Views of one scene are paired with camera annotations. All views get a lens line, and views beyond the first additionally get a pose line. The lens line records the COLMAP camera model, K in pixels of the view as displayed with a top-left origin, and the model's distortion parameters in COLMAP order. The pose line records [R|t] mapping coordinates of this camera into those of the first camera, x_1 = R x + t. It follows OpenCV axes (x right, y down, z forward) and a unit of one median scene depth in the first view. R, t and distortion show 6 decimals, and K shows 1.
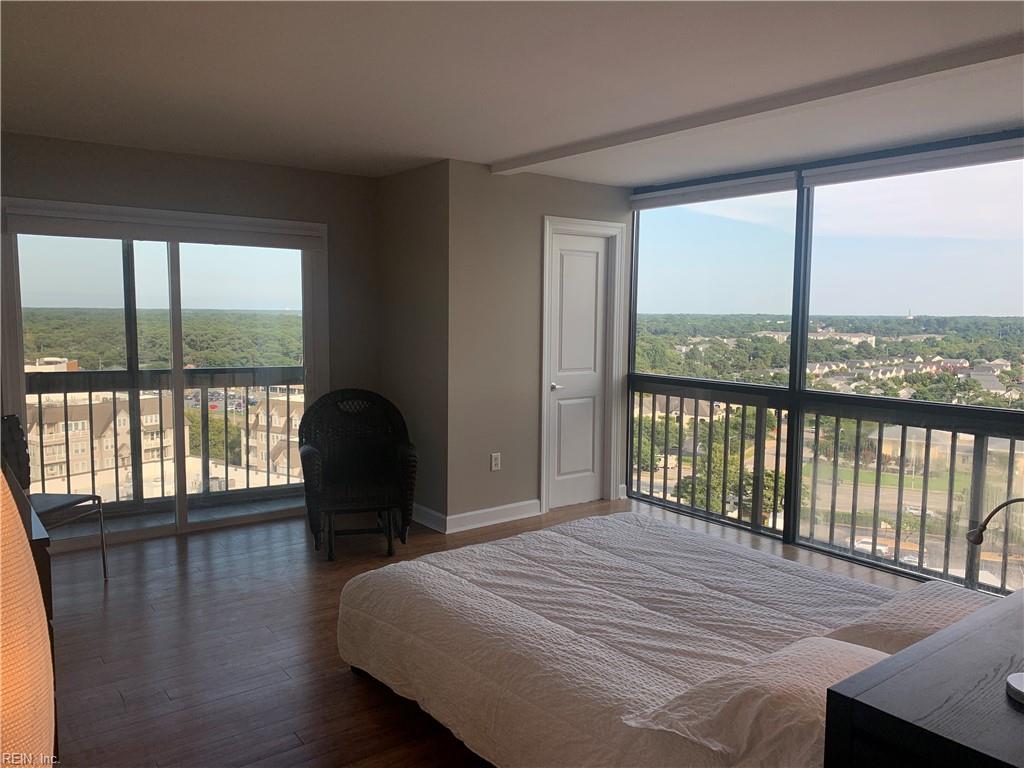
lens RADIAL K [[781.3, 0, 517.8], [0, 781.3, 380.9], [0, 0, 1]] dist [0.036524, -0.039138]
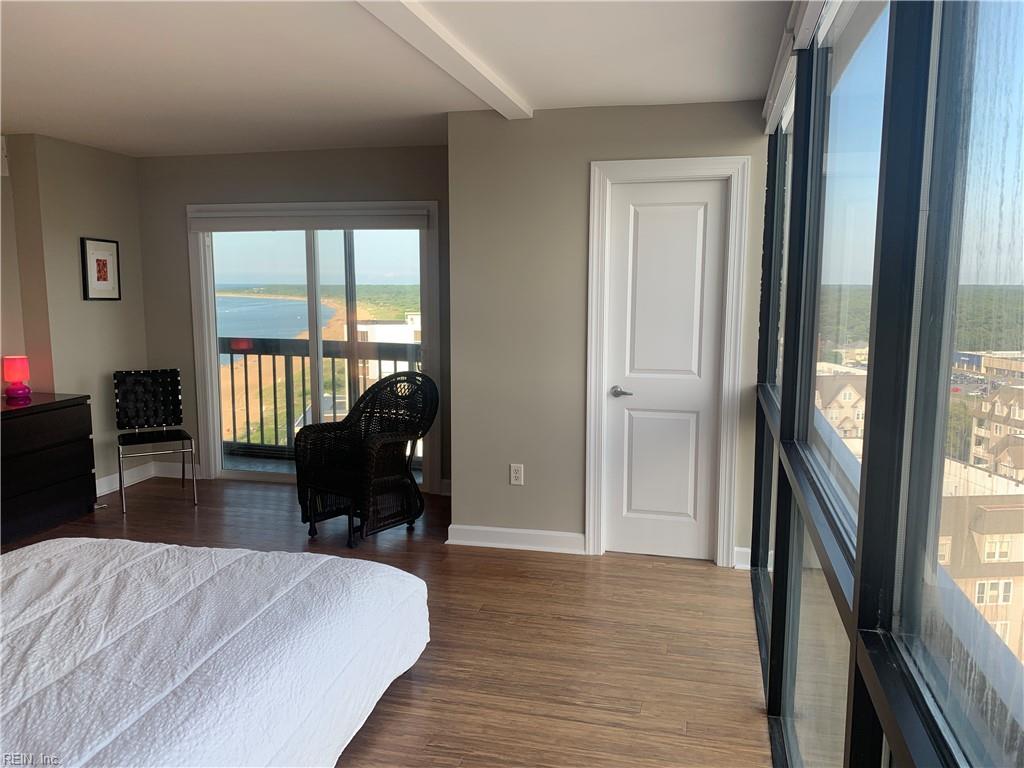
lens RADIAL K [[781.3, 0, 510.9], [0, 781.3, 384.7], [0, 0, 1]] dist [0.036524, -0.039138]
pose [[0.620842, 0.092685, -0.778438, 0.601878], [-0.065290, 0.995650, 0.066476, -0.044951], [0.781212, 0.009553, 0.624192, 0.484272]]
